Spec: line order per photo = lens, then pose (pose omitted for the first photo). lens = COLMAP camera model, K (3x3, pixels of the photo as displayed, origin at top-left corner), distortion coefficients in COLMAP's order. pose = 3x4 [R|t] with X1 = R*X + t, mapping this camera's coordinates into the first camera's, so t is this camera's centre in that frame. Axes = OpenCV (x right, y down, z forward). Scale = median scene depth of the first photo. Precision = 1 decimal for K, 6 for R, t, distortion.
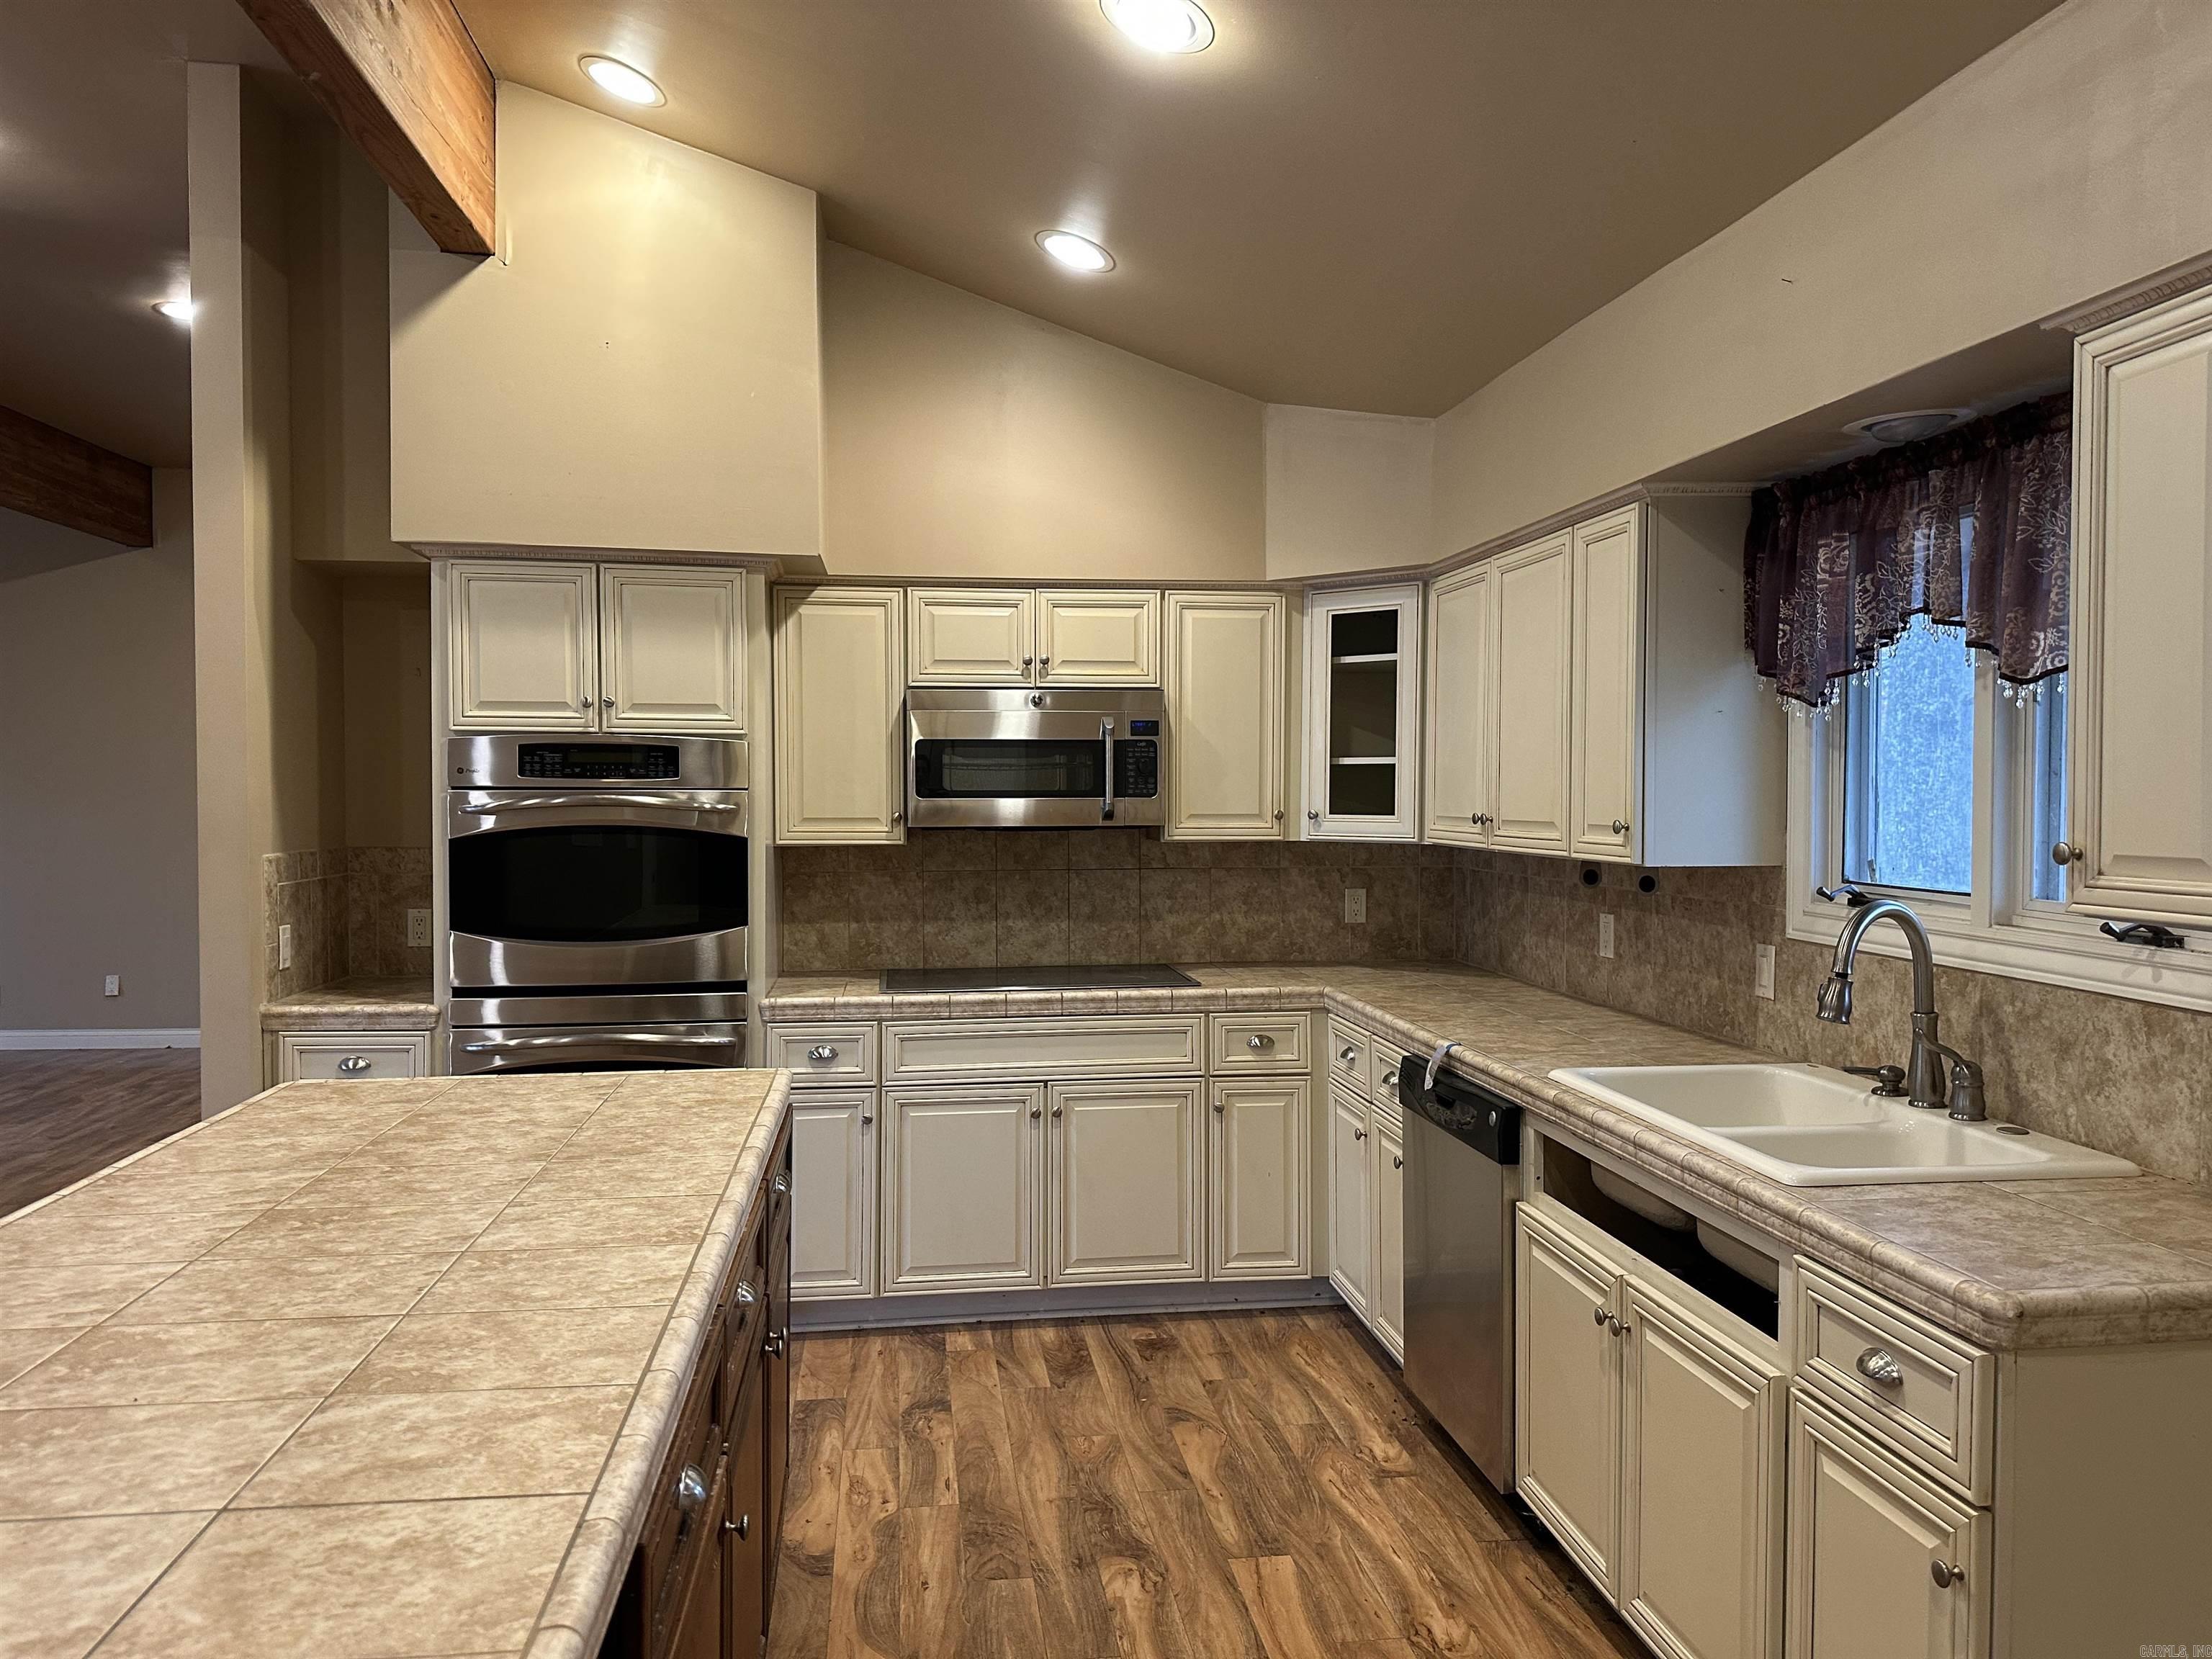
lens RADIAL K [[1551.4, 0, 1106.0], [0, 1551.4, 829.5], [0, 0, 1]] dist [0.177543, -0.240055]
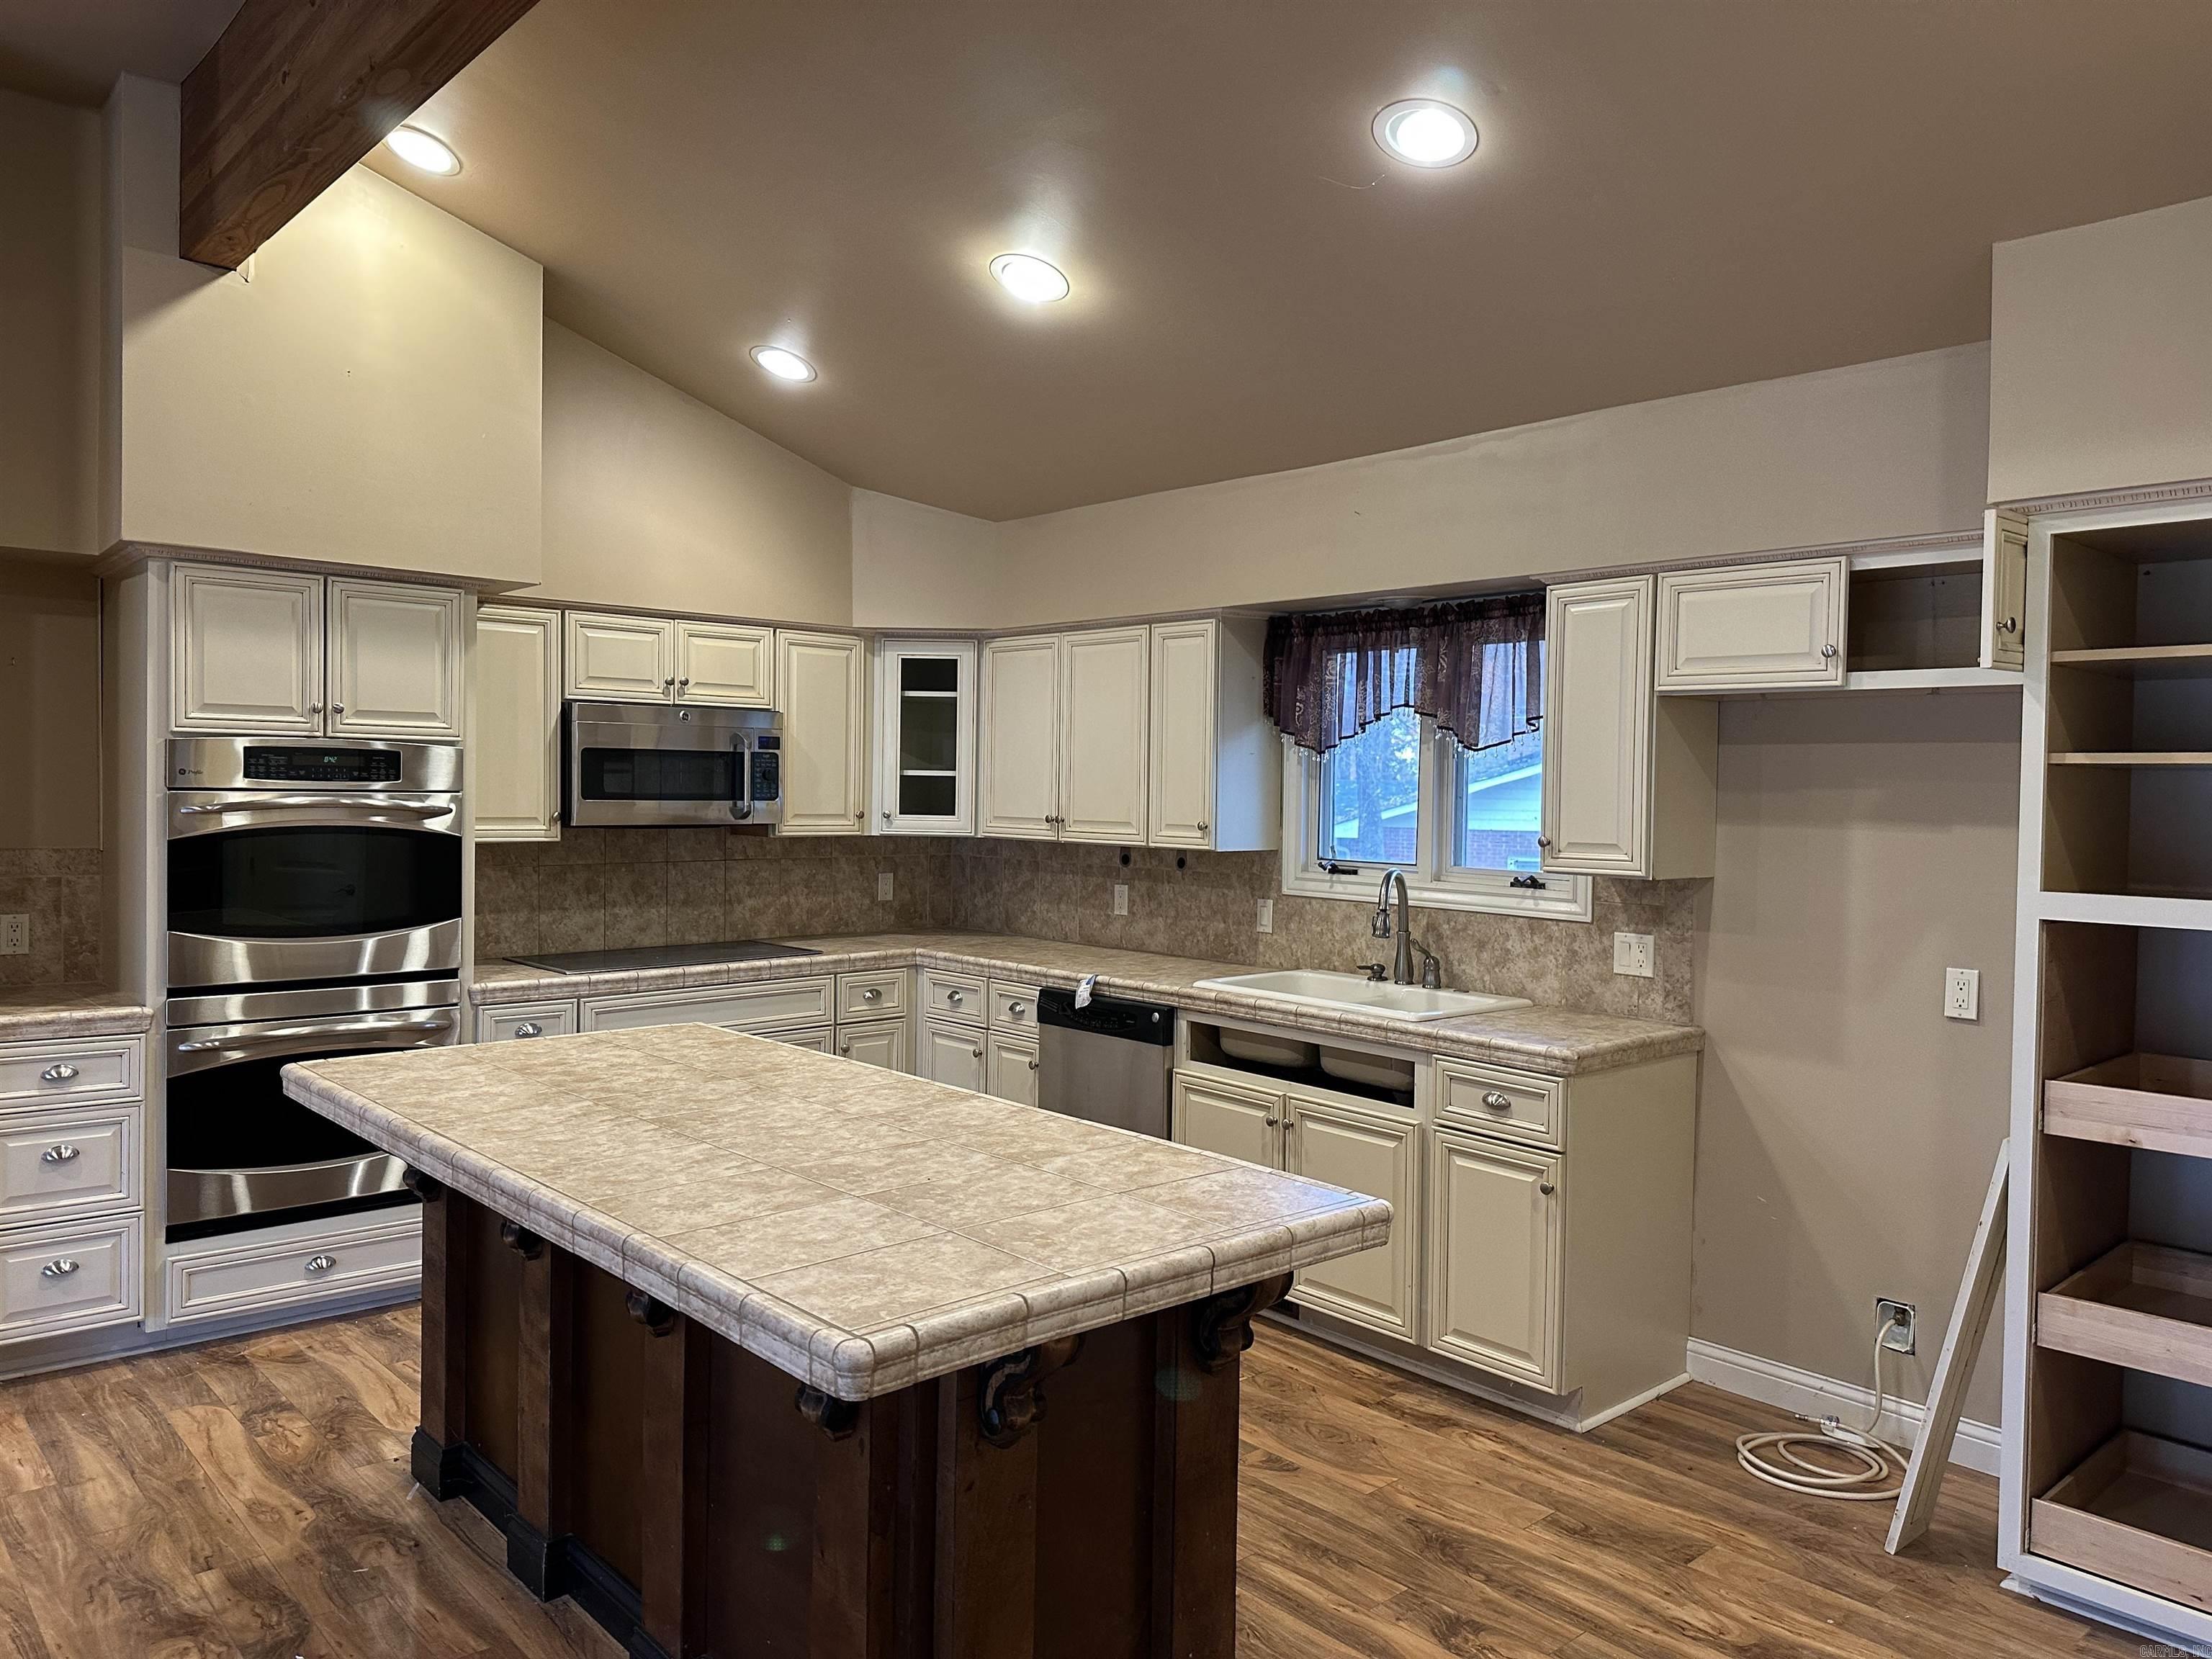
lens RADIAL K [[1551.4, 0, 1106.0], [0, 1551.4, 829.5], [0, 0, 1]] dist [0.177543, -0.240055]
pose [[0.825213, -0.004665, 0.564803, -0.478225], [0.000455, 0.999971, 0.007593, -0.007787], [-0.564822, -0.006009, 0.825191, -0.159695]]
